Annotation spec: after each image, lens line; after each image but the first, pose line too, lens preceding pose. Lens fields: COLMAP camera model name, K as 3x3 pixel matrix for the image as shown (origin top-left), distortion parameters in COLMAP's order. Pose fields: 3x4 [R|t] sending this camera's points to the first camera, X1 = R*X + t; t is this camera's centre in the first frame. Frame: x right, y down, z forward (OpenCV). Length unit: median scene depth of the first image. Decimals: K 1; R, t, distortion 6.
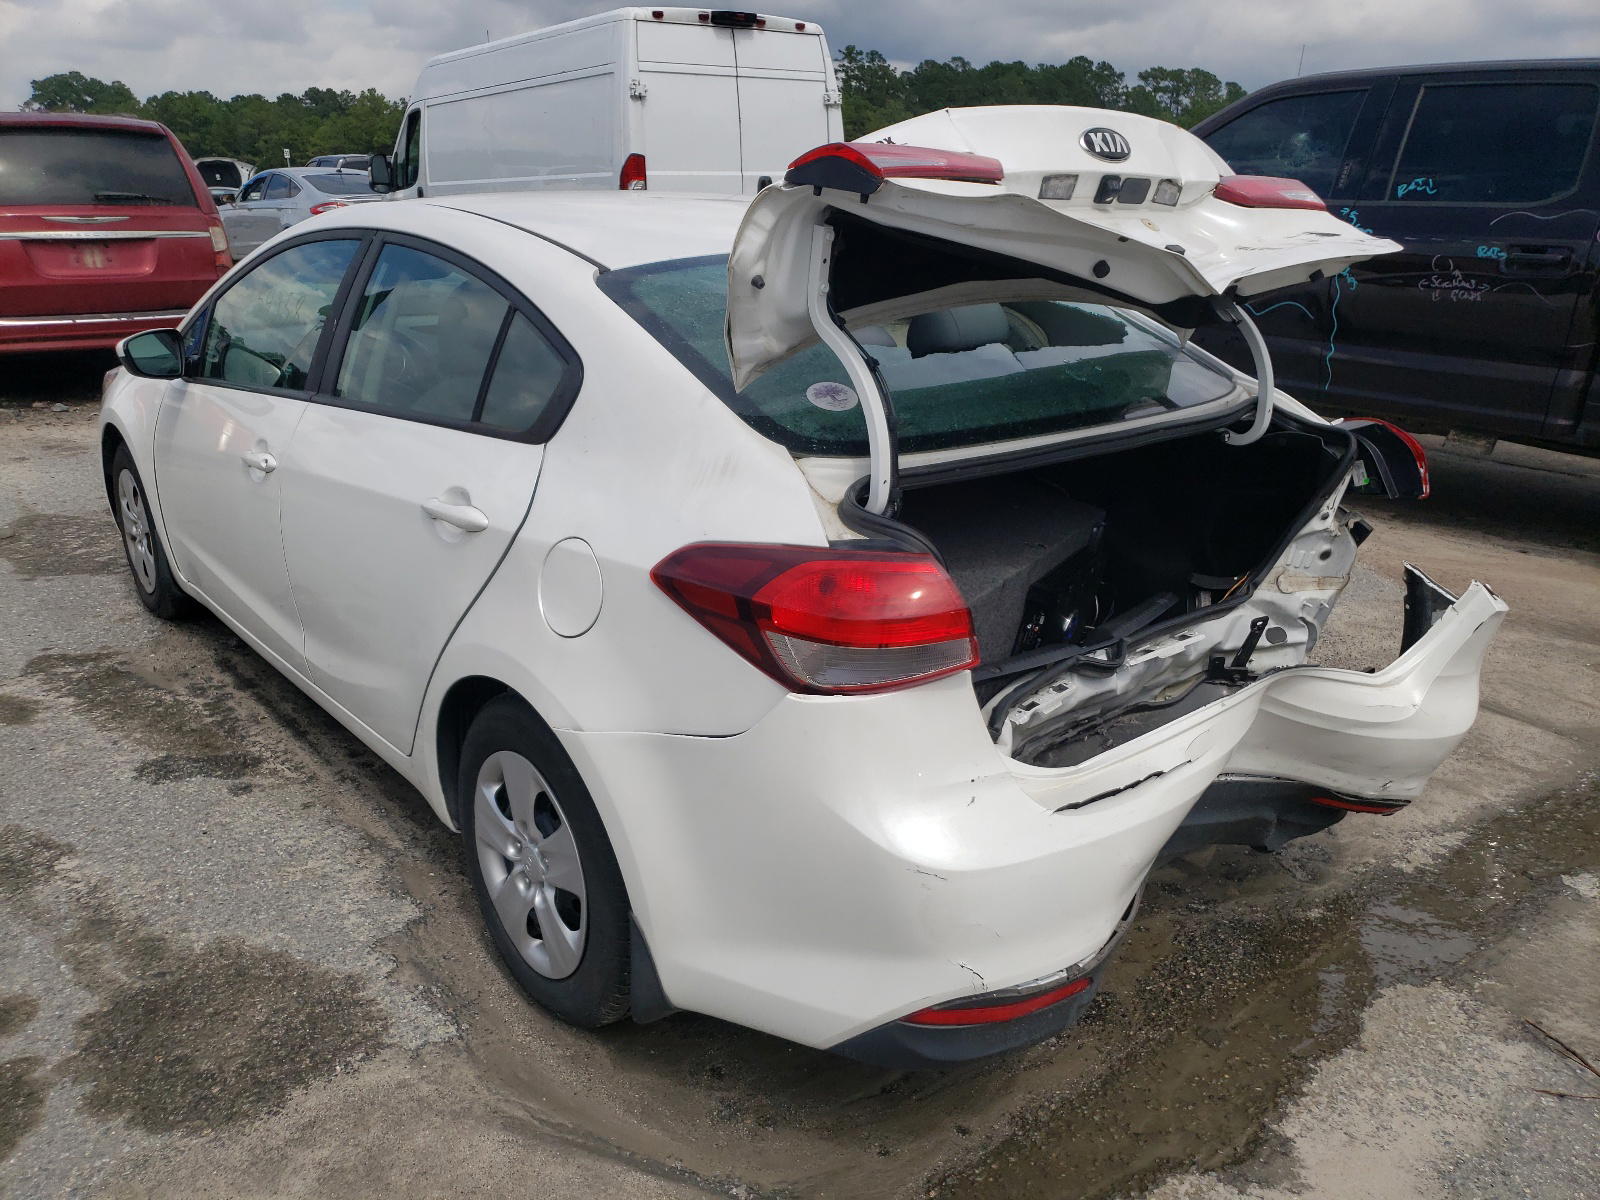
lens RADIAL K [[1258.0, 0, 797.3], [0, 1258.0, 588.4], [0, 0, 1]] dist [0.004166, 0.024791]
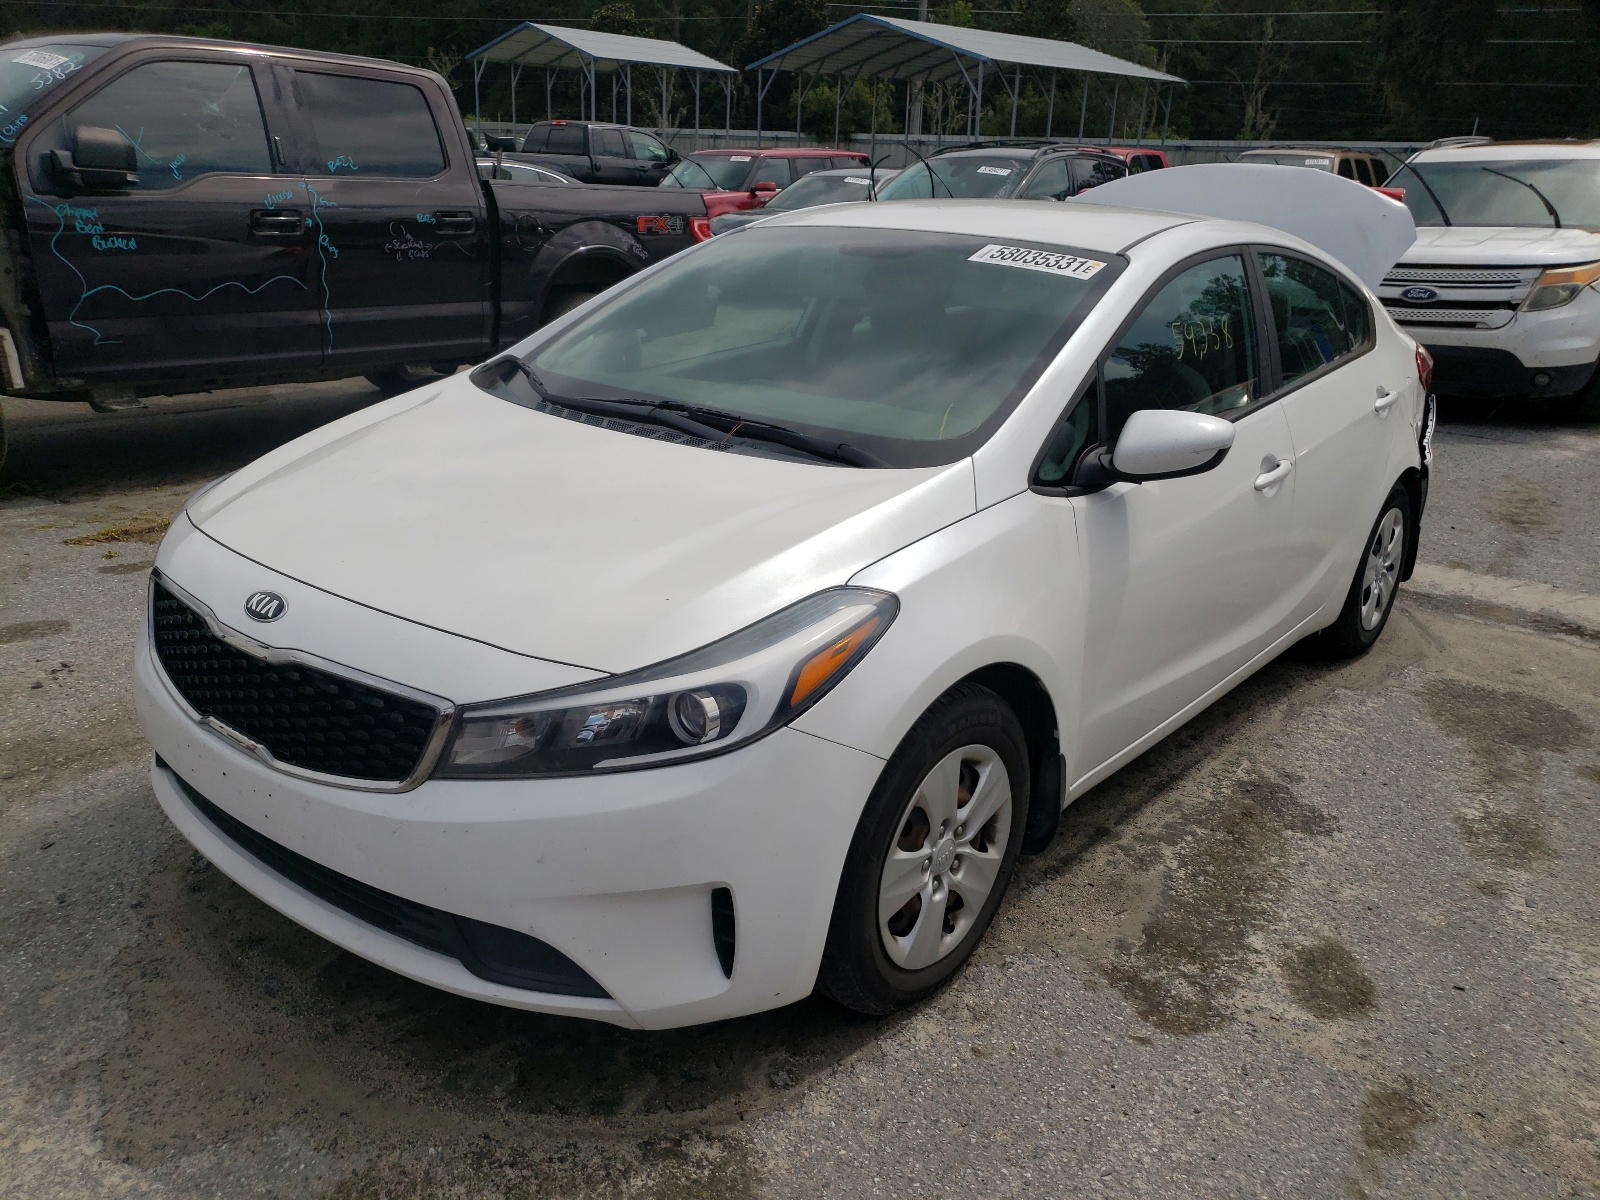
lens RADIAL K [[1258.0, 0, 804.3], [0, 1258.0, 606.3], [0, 0, 1]] dist [0.004166, 0.024791]
pose [[-0.189474, -0.331102, 0.924376, -1.801942], [0.269917, 0.887596, 0.373254, -0.659465], [-0.944057, 0.320227, -0.078807, 1.983804]]
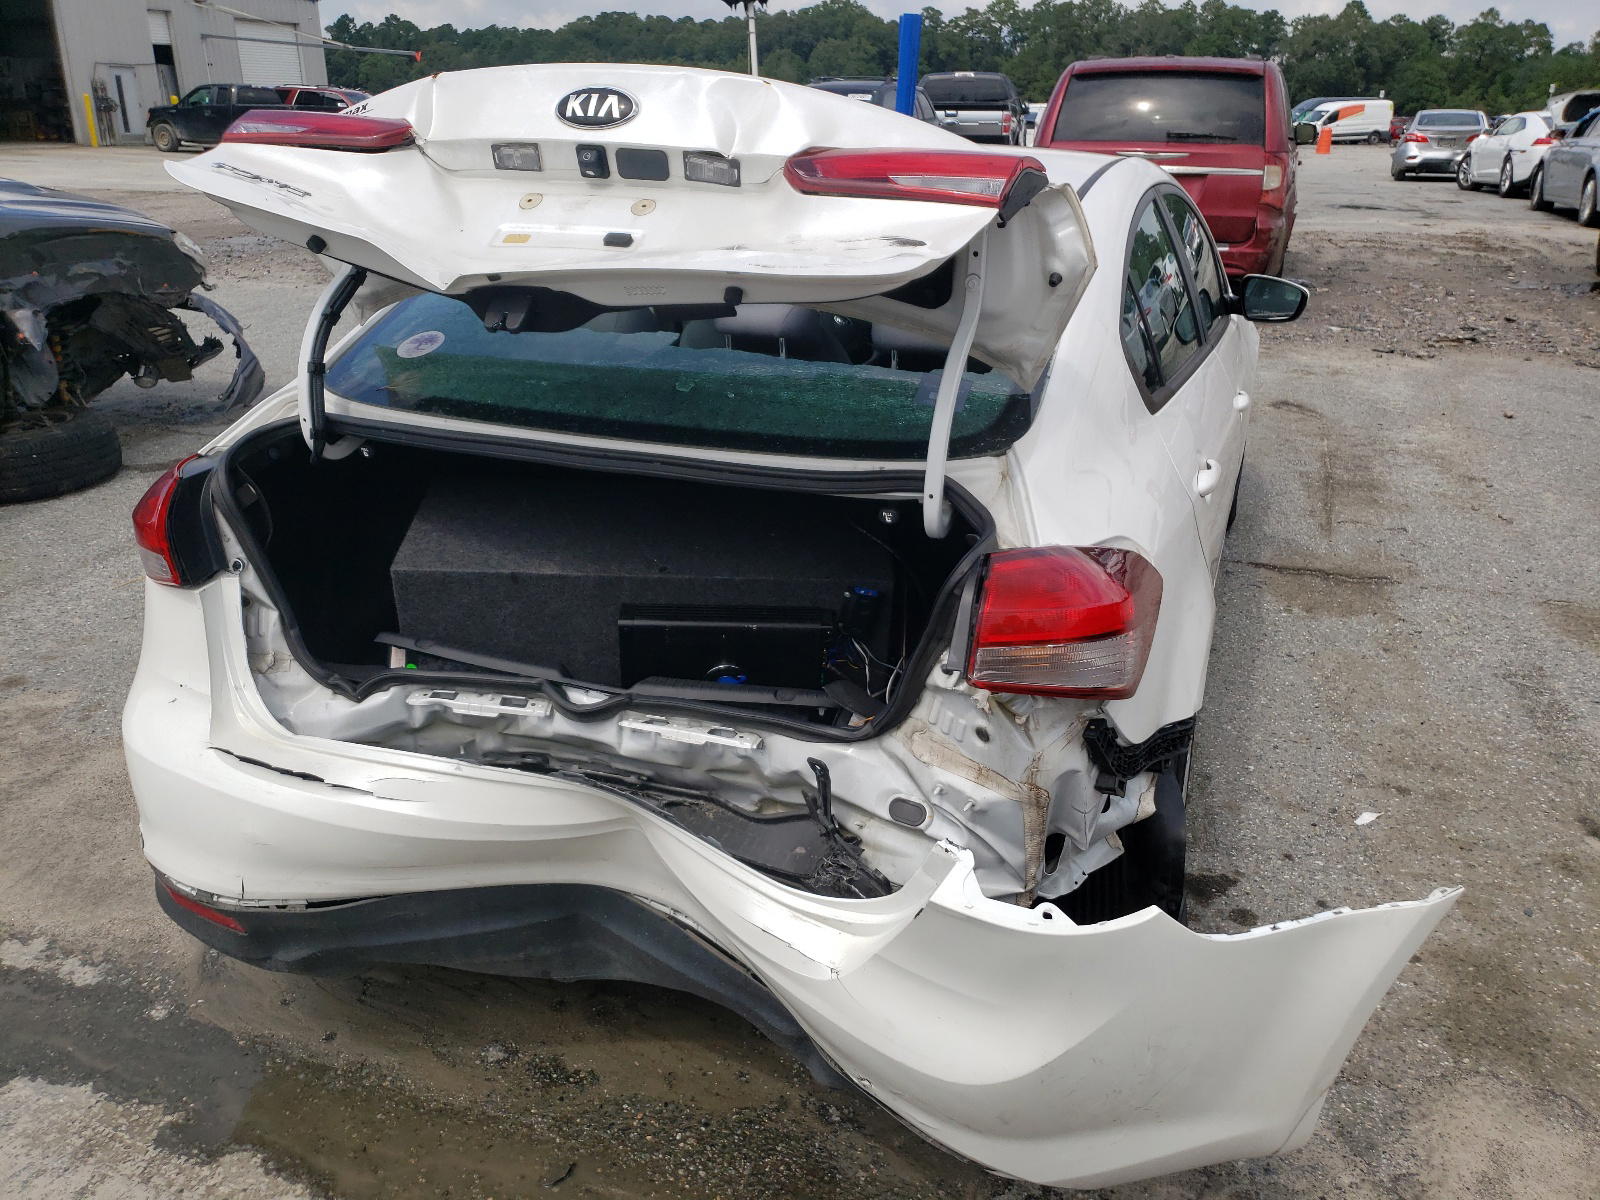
lens RADIAL K [[1258.0, 0, 796.5], [0, 1258.0, 557.2], [0, 0, 1]] dist [0.004166, 0.024791]
pose [[0.501290, 0.294979, -0.813447, 0.983924], [-0.273429, 0.945928, 0.174518, -0.227164], [0.820941, 0.134935, 0.554840, 0.616355]]
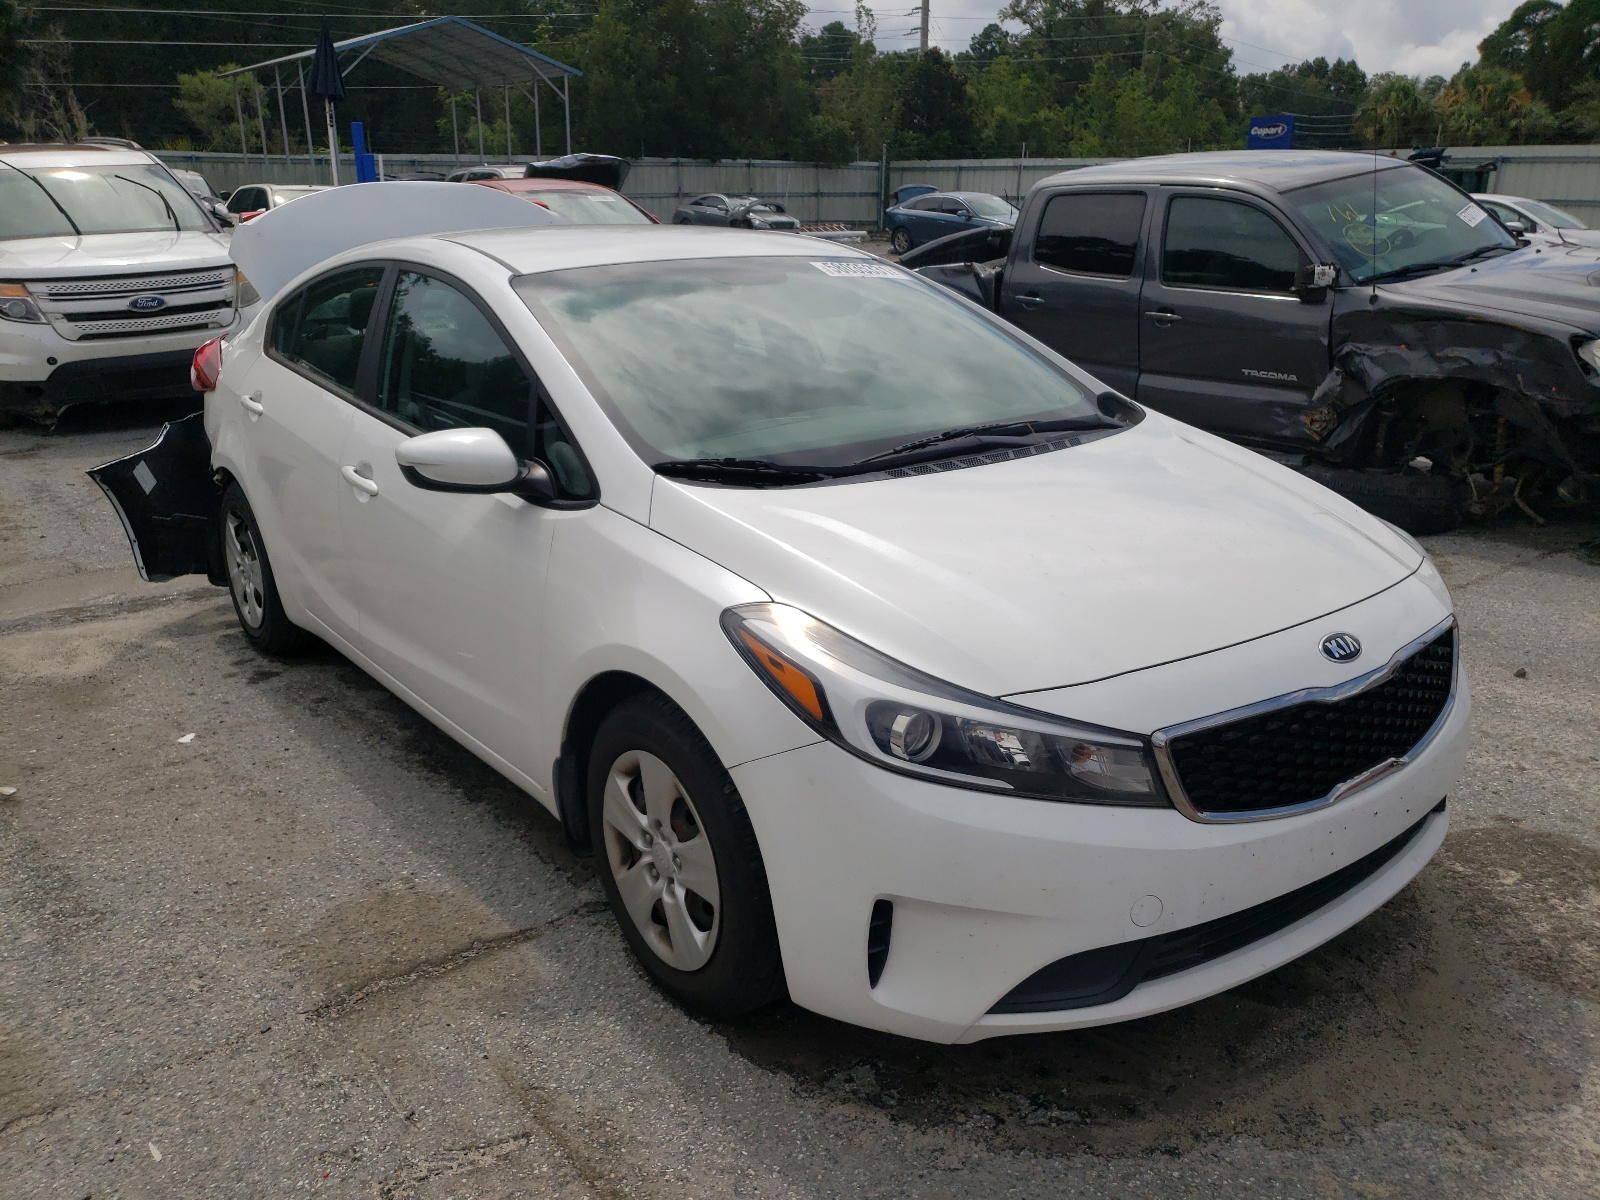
lens RADIAL K [[1258.0, 0, 762.6], [0, 1258.0, 614.4], [0, 0, 1]] dist [0.004166, 0.024791]
pose [[-0.999249, -0.012756, 0.036588, -0.493356], [0.011394, 0.805783, 0.592101, -0.999411], [-0.037035, 0.592073, -0.805033, 3.031001]]
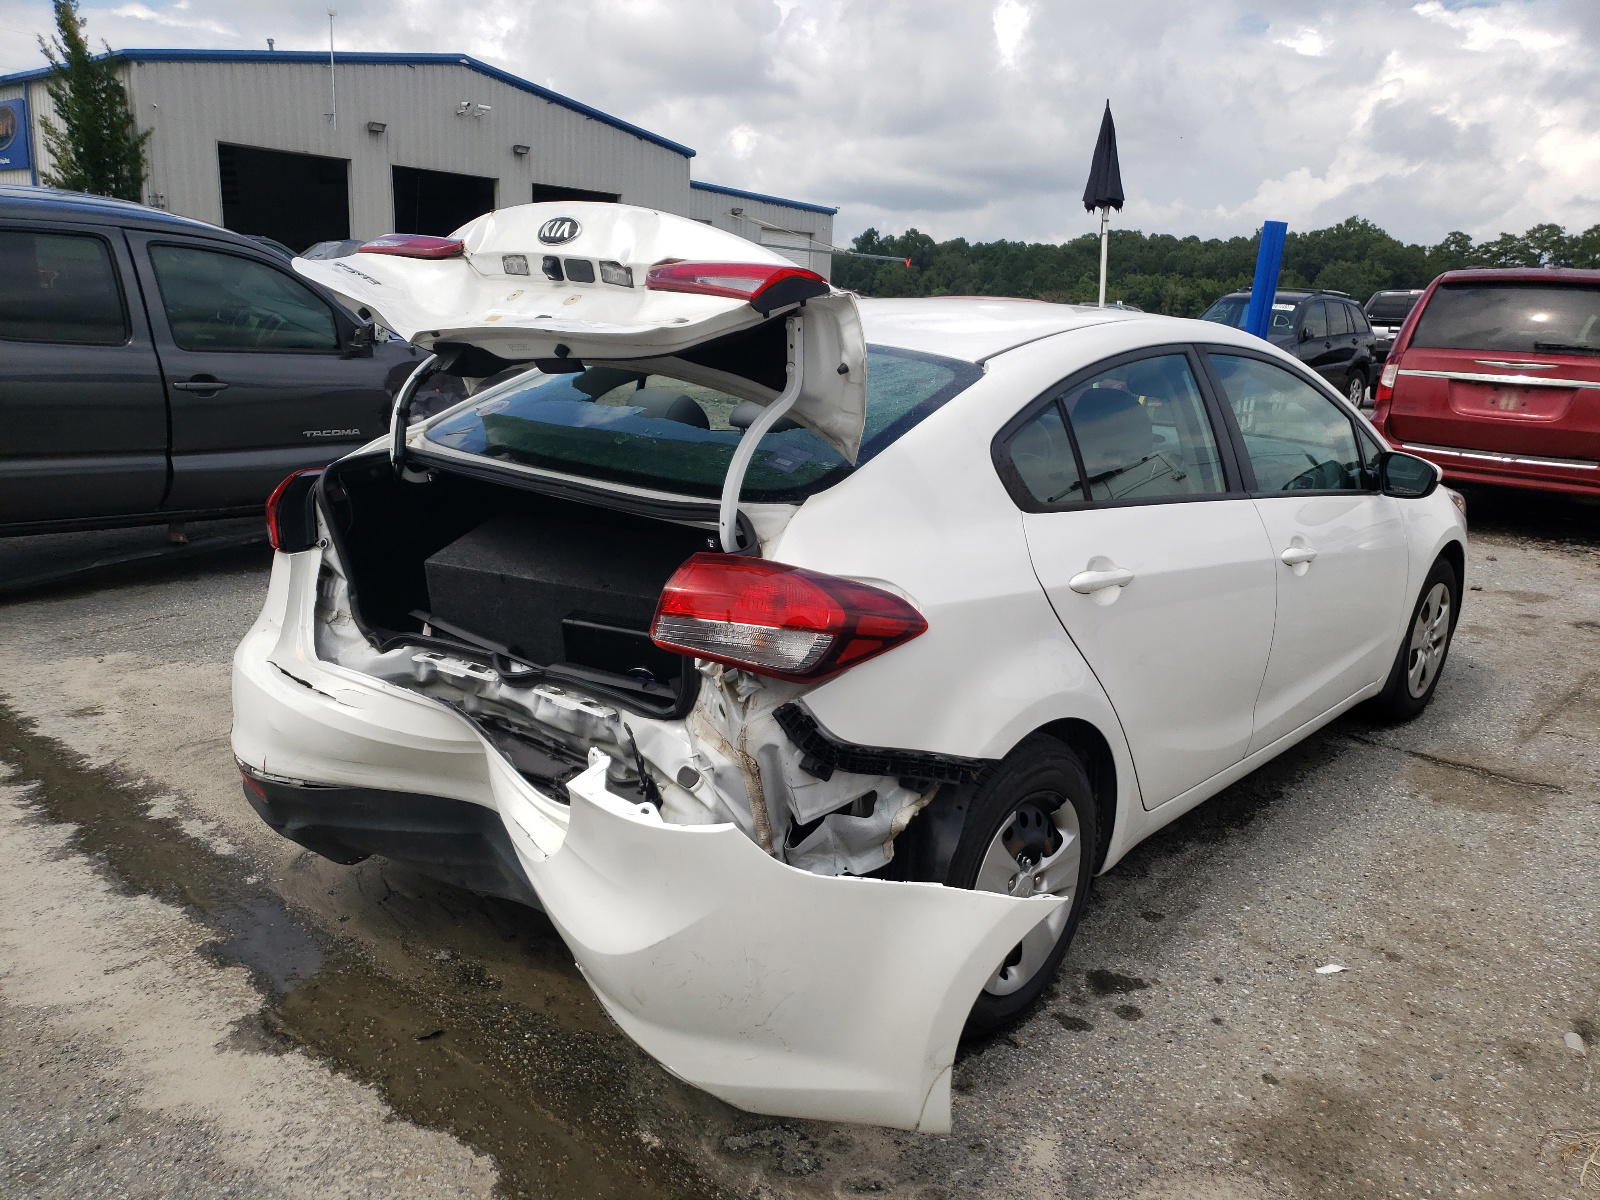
lens RADIAL K [[1258.0, 0, 825.9], [0, 1258.0, 580.7], [0, 0, 1]] dist [0.004166, 0.024791]
pose [[0.174169, 0.220878, -0.959624, 1.348027], [-0.349714, 0.924867, 0.149405, -0.283067], [0.920525, 0.309572, 0.238327, 0.949559]]
